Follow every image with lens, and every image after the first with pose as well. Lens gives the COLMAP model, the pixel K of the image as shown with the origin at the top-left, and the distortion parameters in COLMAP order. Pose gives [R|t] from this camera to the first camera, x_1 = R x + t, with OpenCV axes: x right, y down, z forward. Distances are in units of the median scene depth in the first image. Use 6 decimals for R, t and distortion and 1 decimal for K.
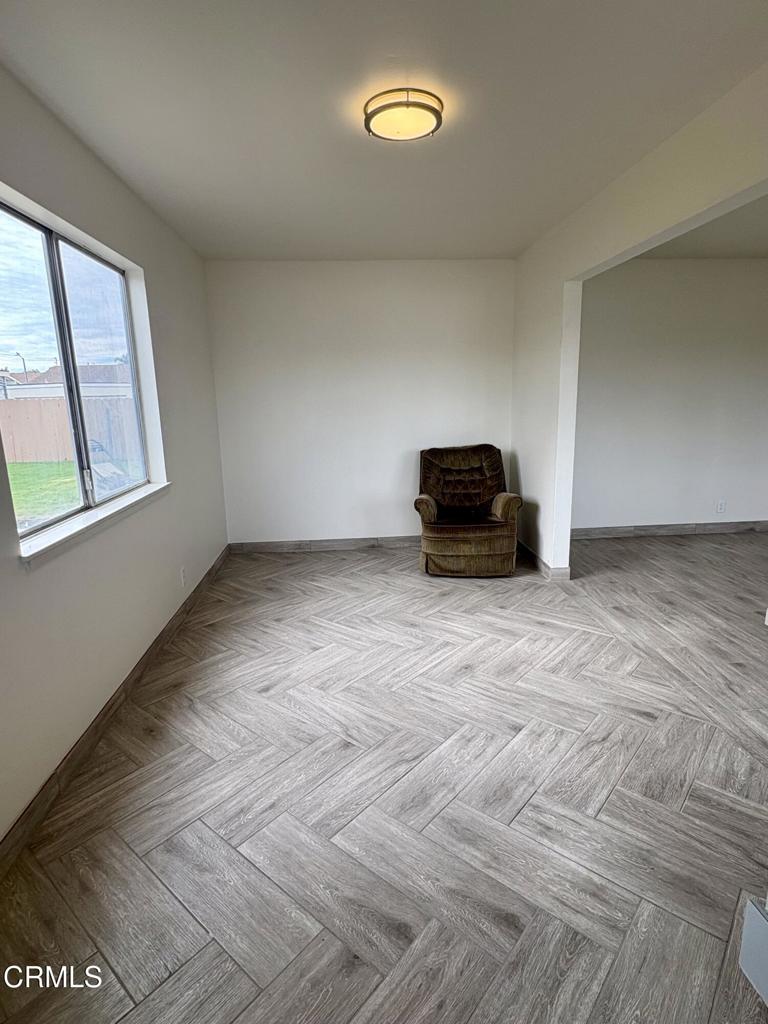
lens RADIAL K [[542.9, 0, 384.0], [0, 542.9, 512.0], [0, 0, 1]] dist [0.001519, 0.000115]
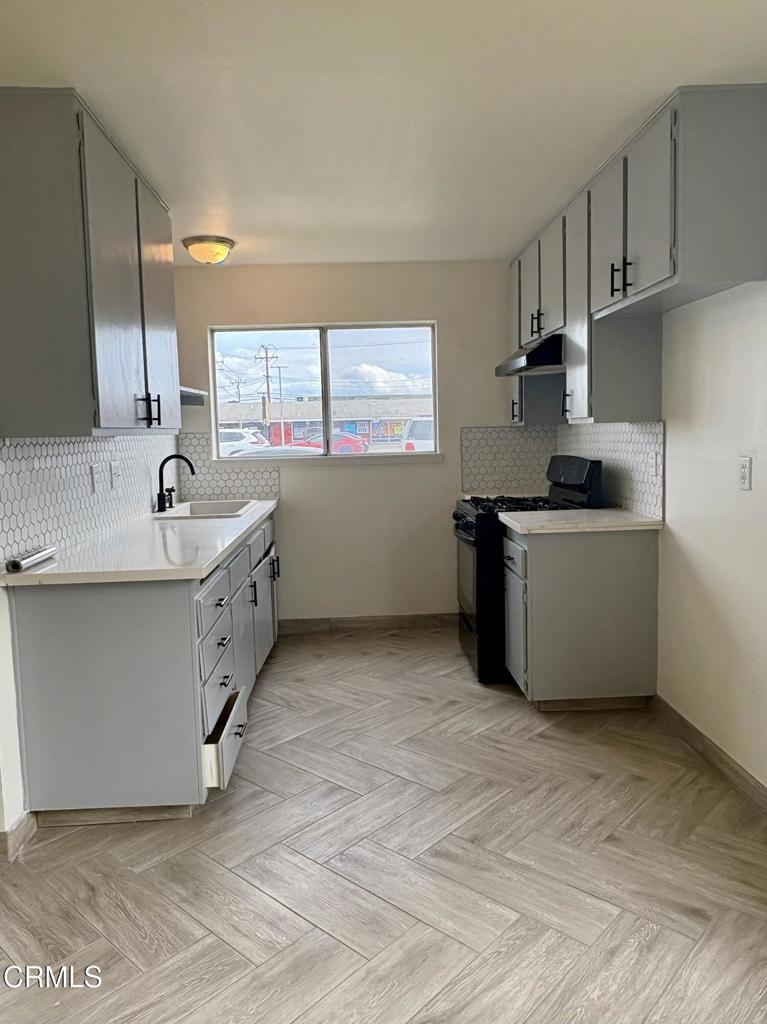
lens RADIAL K [[726.7, 0, 383.5], [0, 726.7, 512.0], [0, 0, 1]] dist [-0.001990, -0.001518]
pose [[-0.998313, 0.044136, 0.037729, 0.048269], [0.053909, 0.945928, 0.319865, -0.392028], [-0.021571, 0.321359, -0.946712, 1.817814]]
